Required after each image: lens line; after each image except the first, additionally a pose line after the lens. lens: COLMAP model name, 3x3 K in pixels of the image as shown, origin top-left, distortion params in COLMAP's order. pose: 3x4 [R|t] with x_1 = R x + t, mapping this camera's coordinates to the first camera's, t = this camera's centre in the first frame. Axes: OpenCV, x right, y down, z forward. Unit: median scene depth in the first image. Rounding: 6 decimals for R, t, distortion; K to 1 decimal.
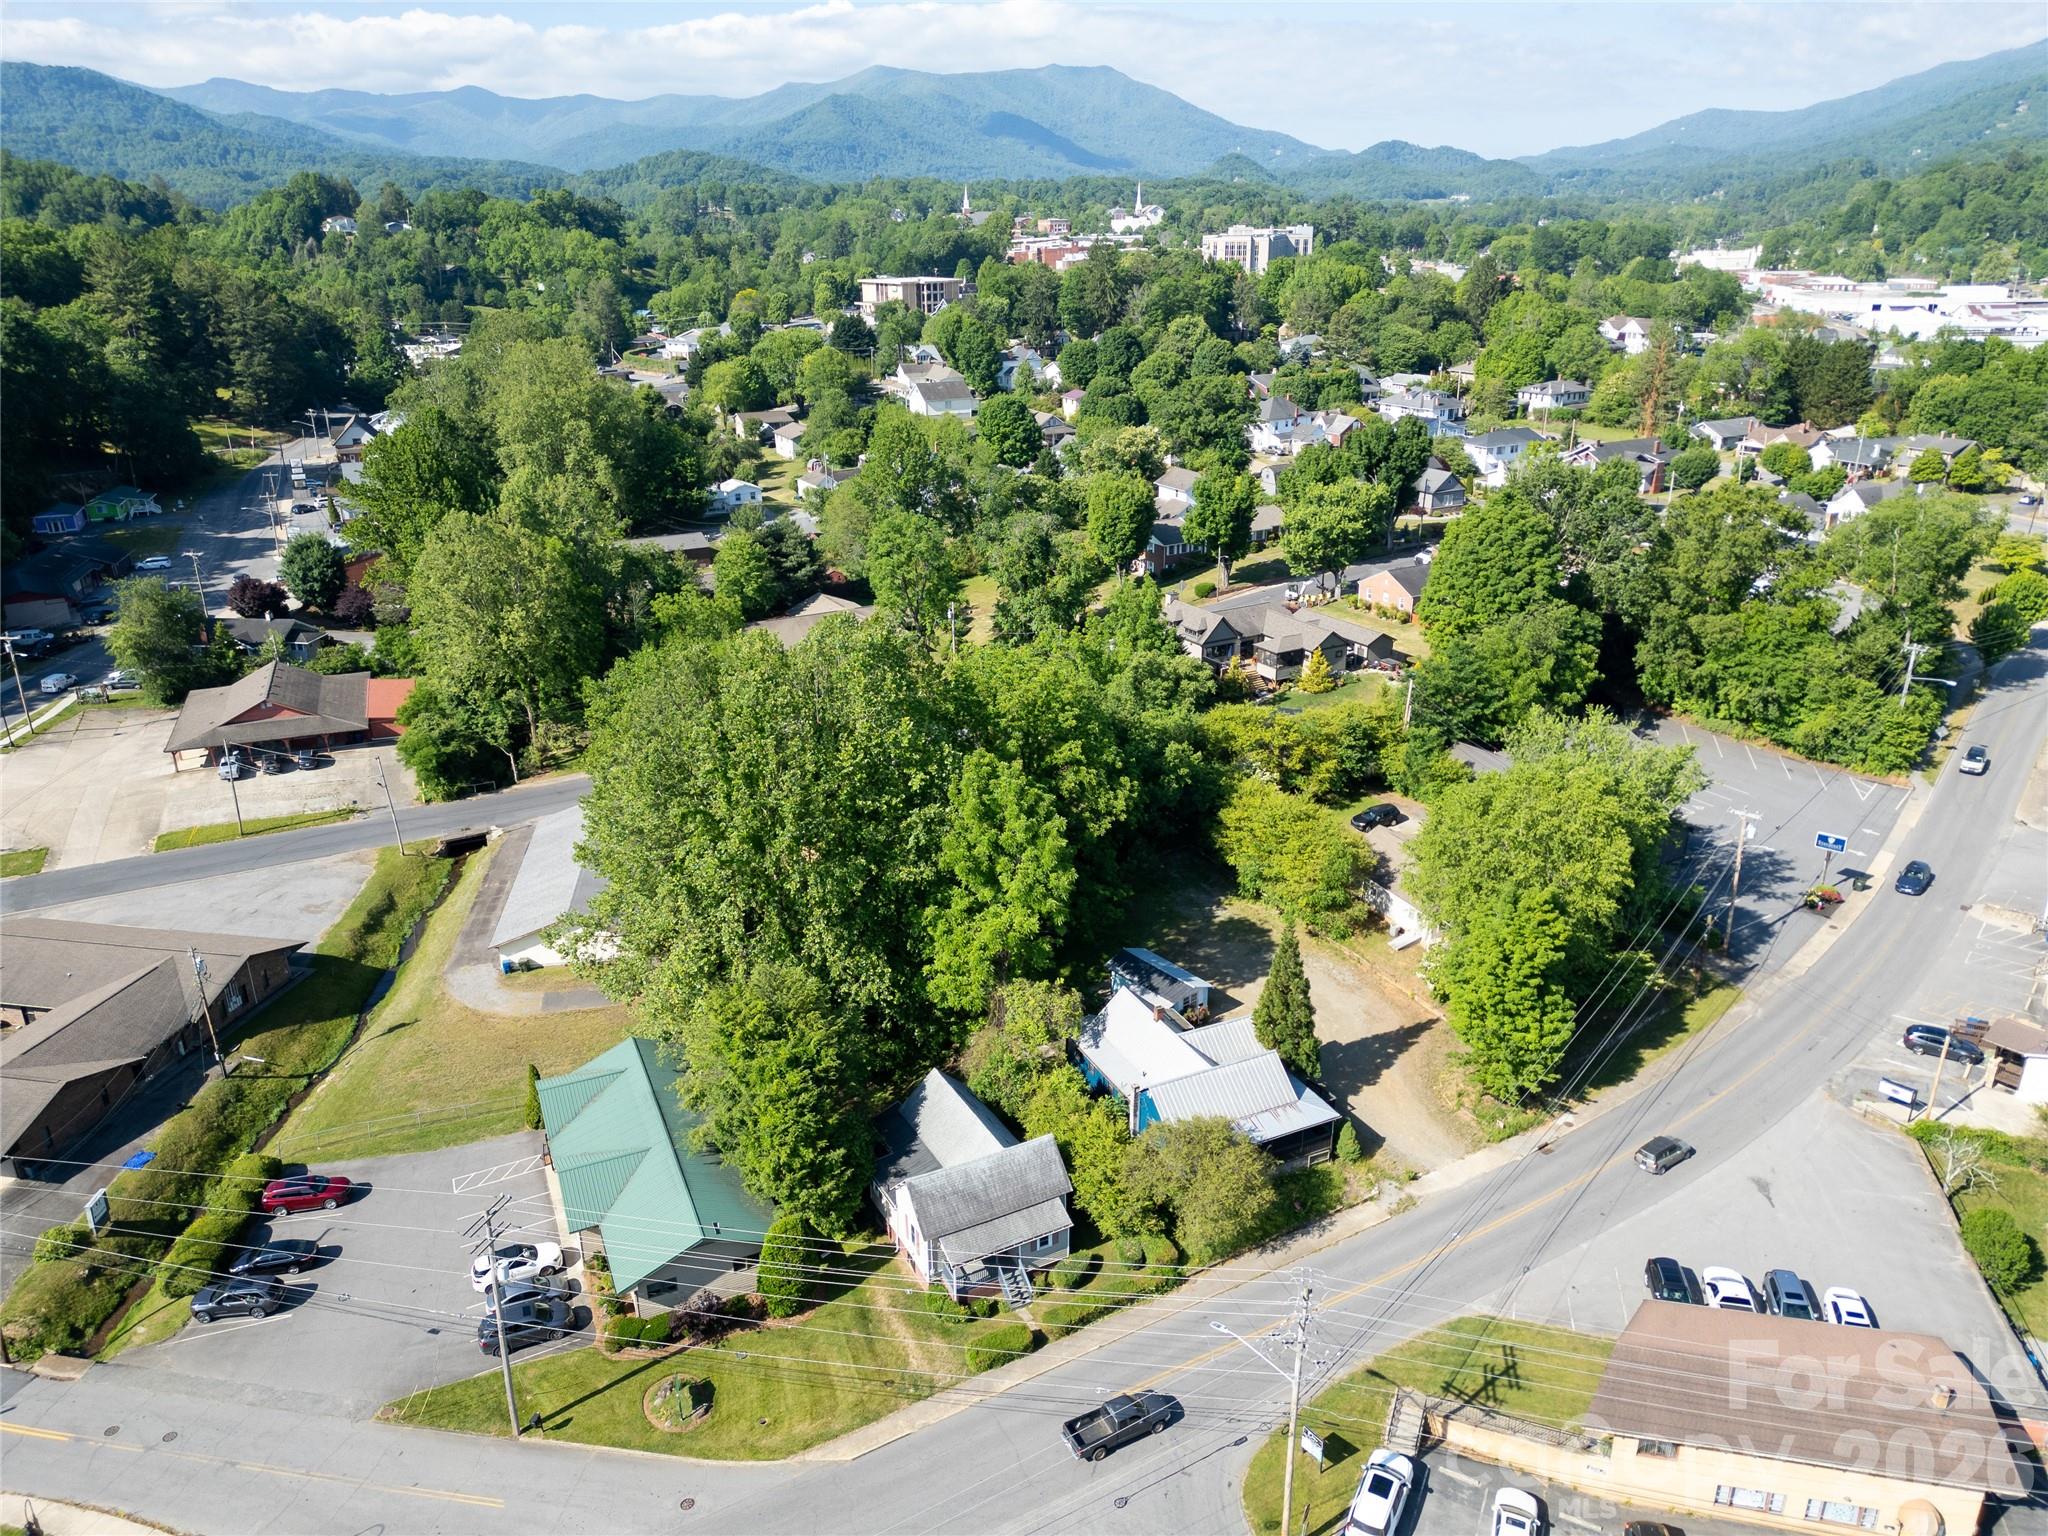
lens RADIAL K [[1437.1, 0, 1024.0], [0, 1437.1, 768.0], [0, 0, 1]] dist [0.064949, -0.056045]
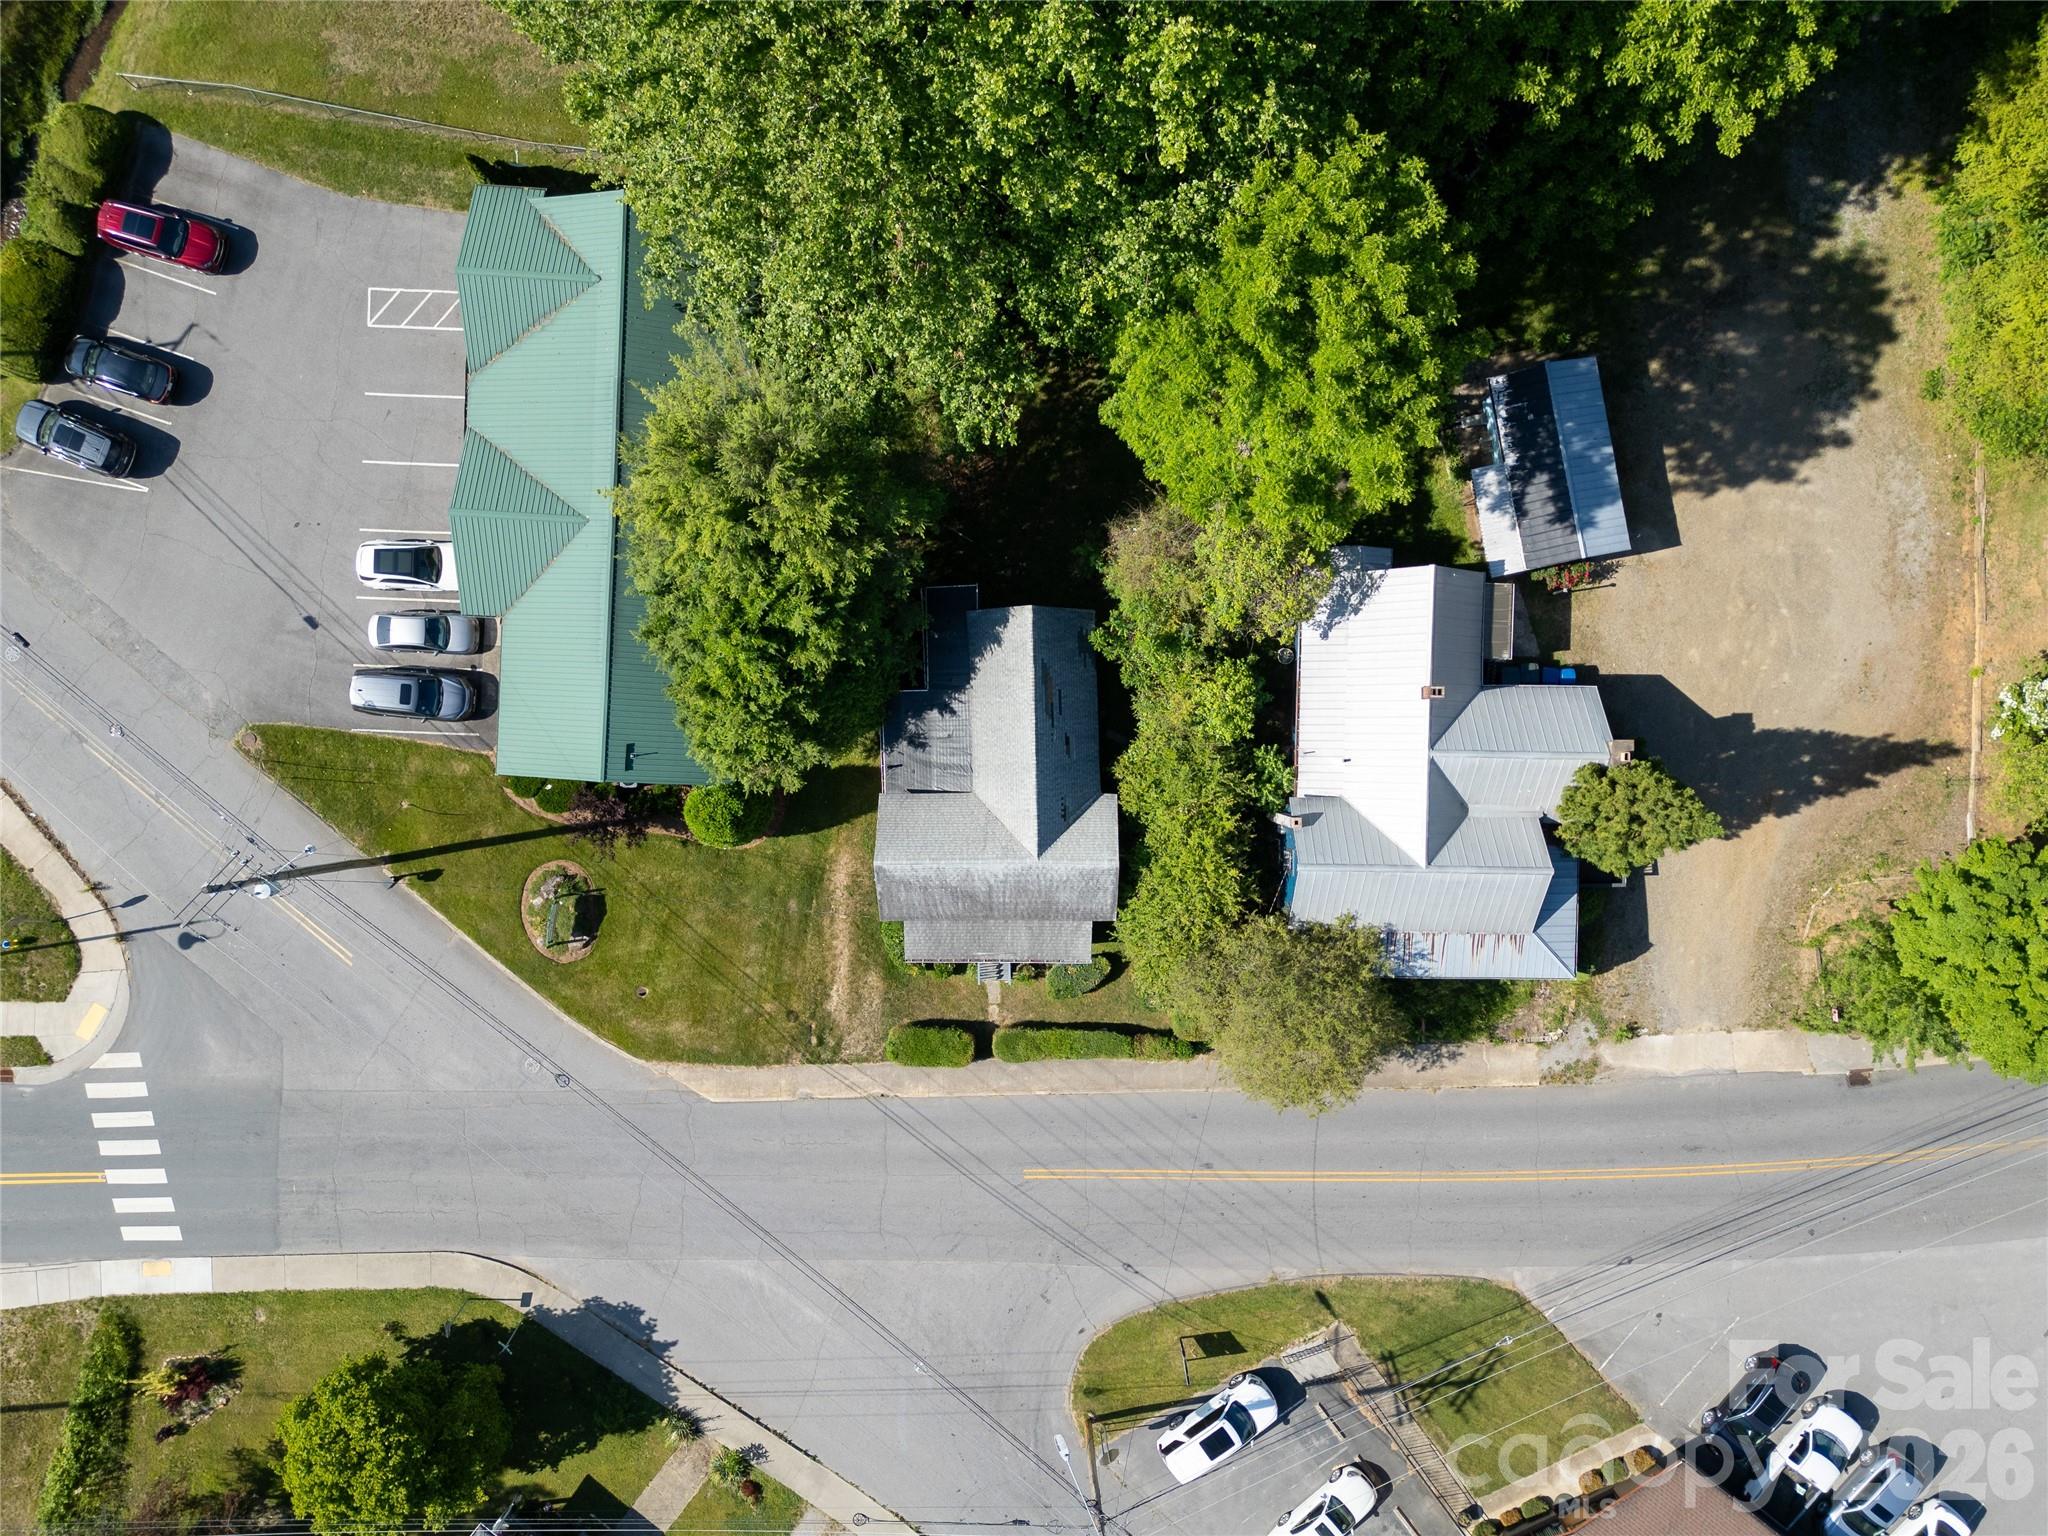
lens RADIAL K [[1437.1, 0, 1024.0], [0, 1437.1, 768.0], [0, 0, 1]] dist [0.064949, -0.056045]
pose [[0.892348, 0.451152, 0.013303, -0.037820], [-0.165729, 0.300101, 0.939401, -0.291372], [0.419820, -0.840477, 0.342563, 0.656027]]
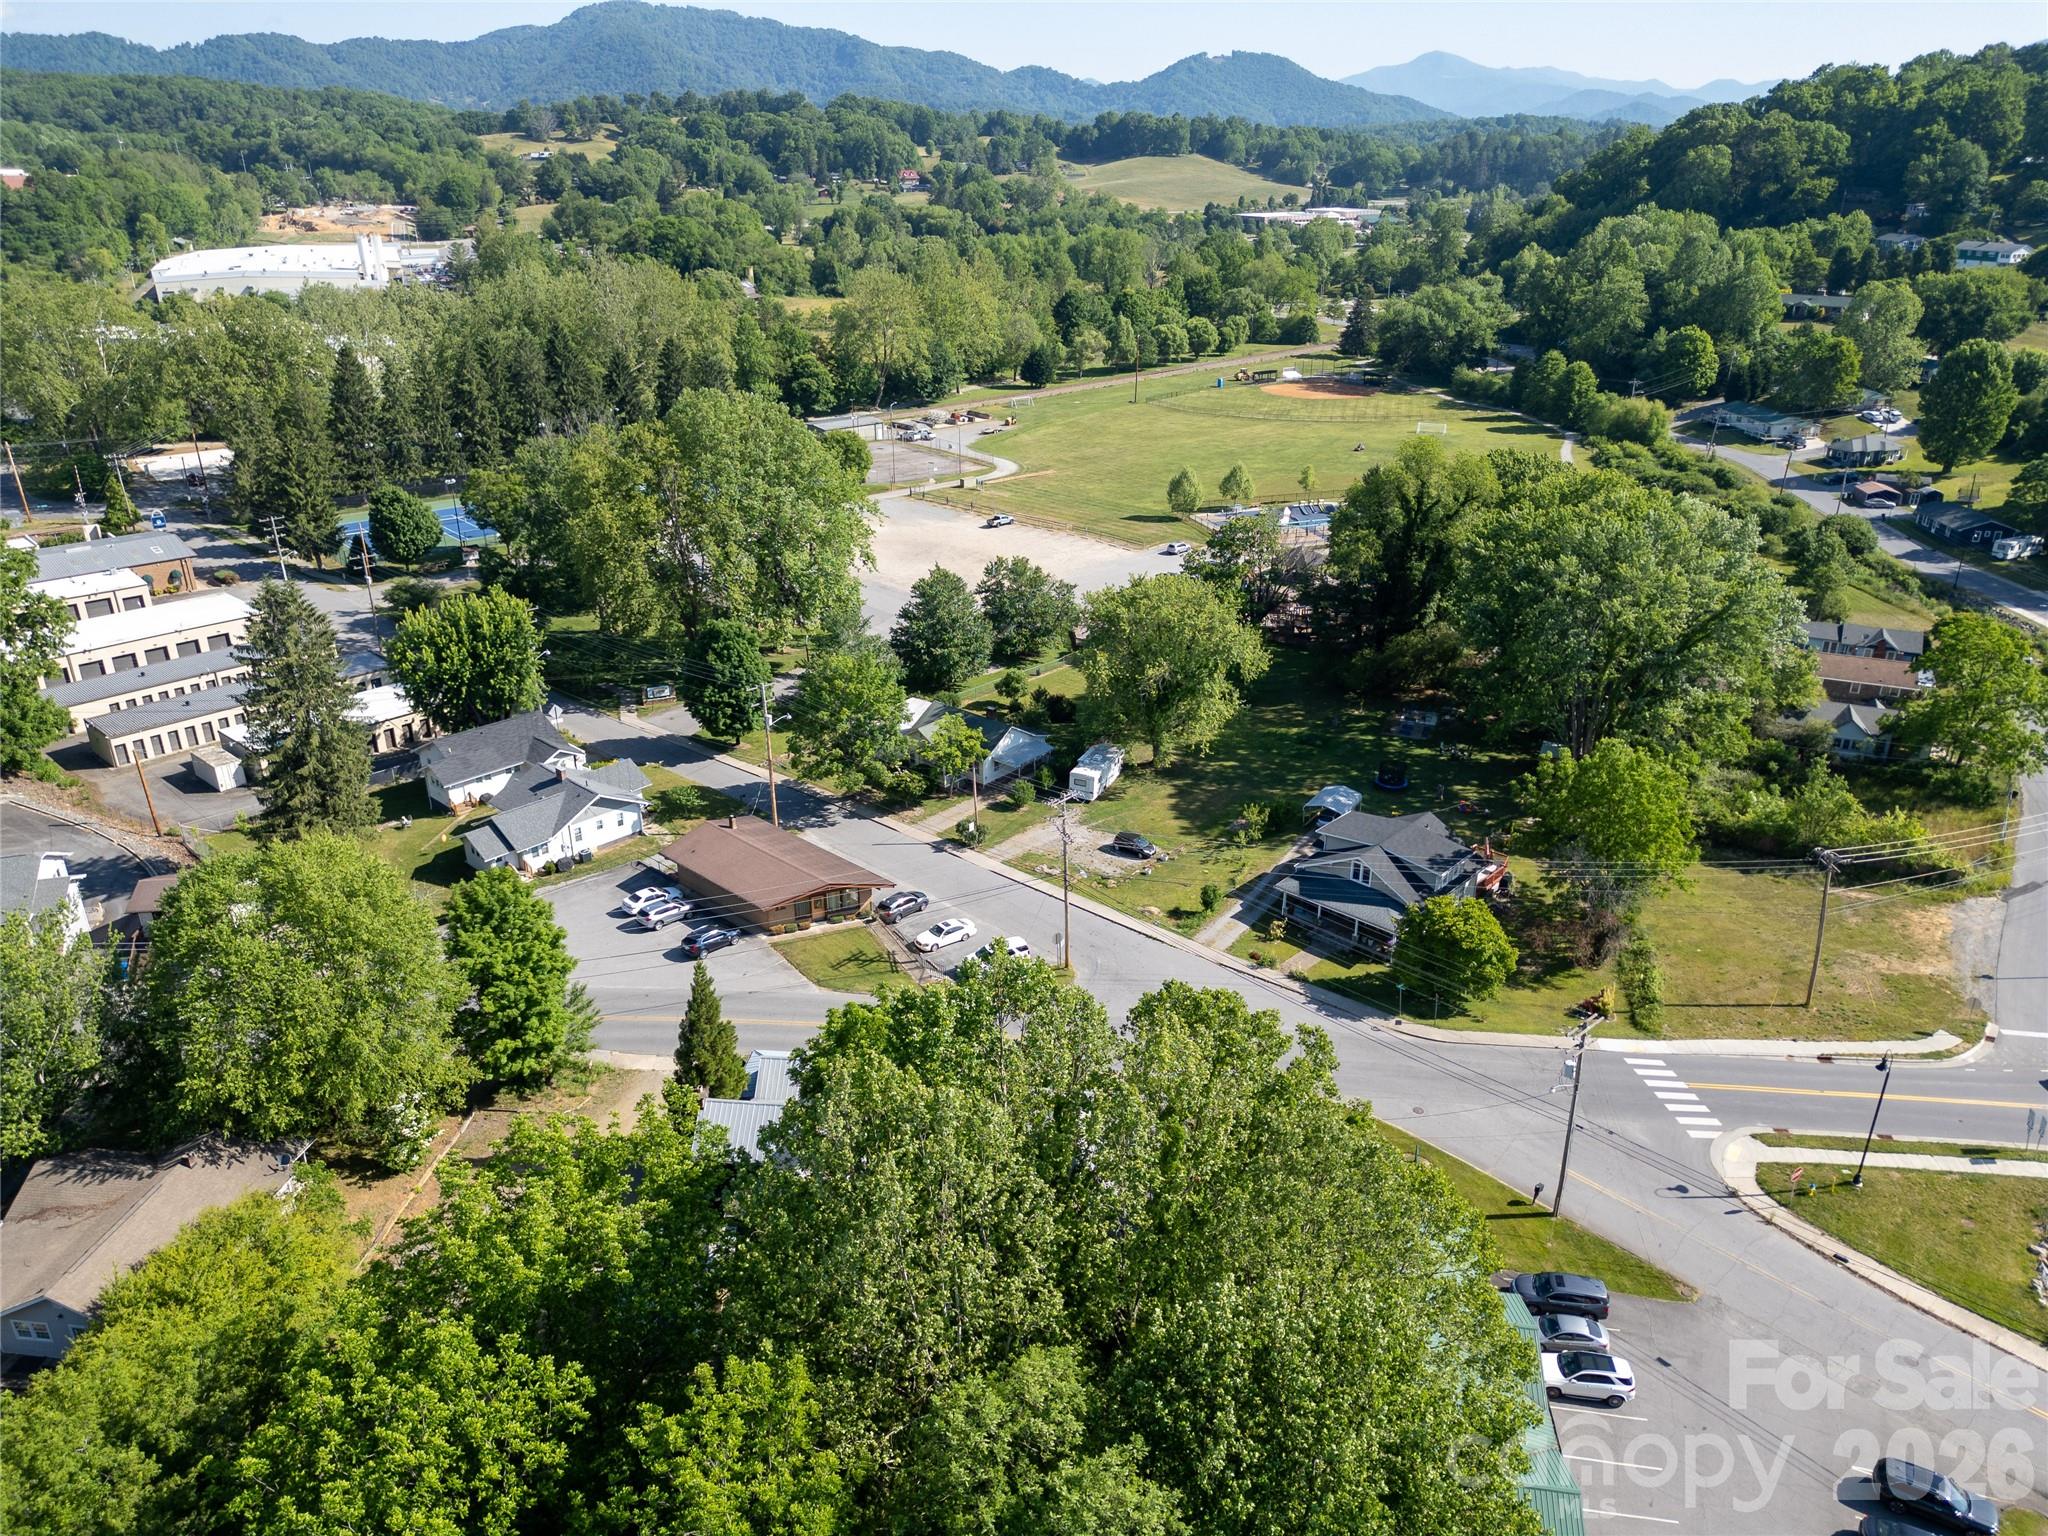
lens RADIAL K [[1437.1, 0, 1024.0], [0, 1437.1, 768.0], [0, 0, 1]] dist [0.064949, -0.056045]
pose [[-0.847153, -0.202865, 0.491097, -0.348611], [0.200104, 0.734396, 0.648553, -0.454763], [-0.492229, 0.647694, -0.581552, 1.184744]]
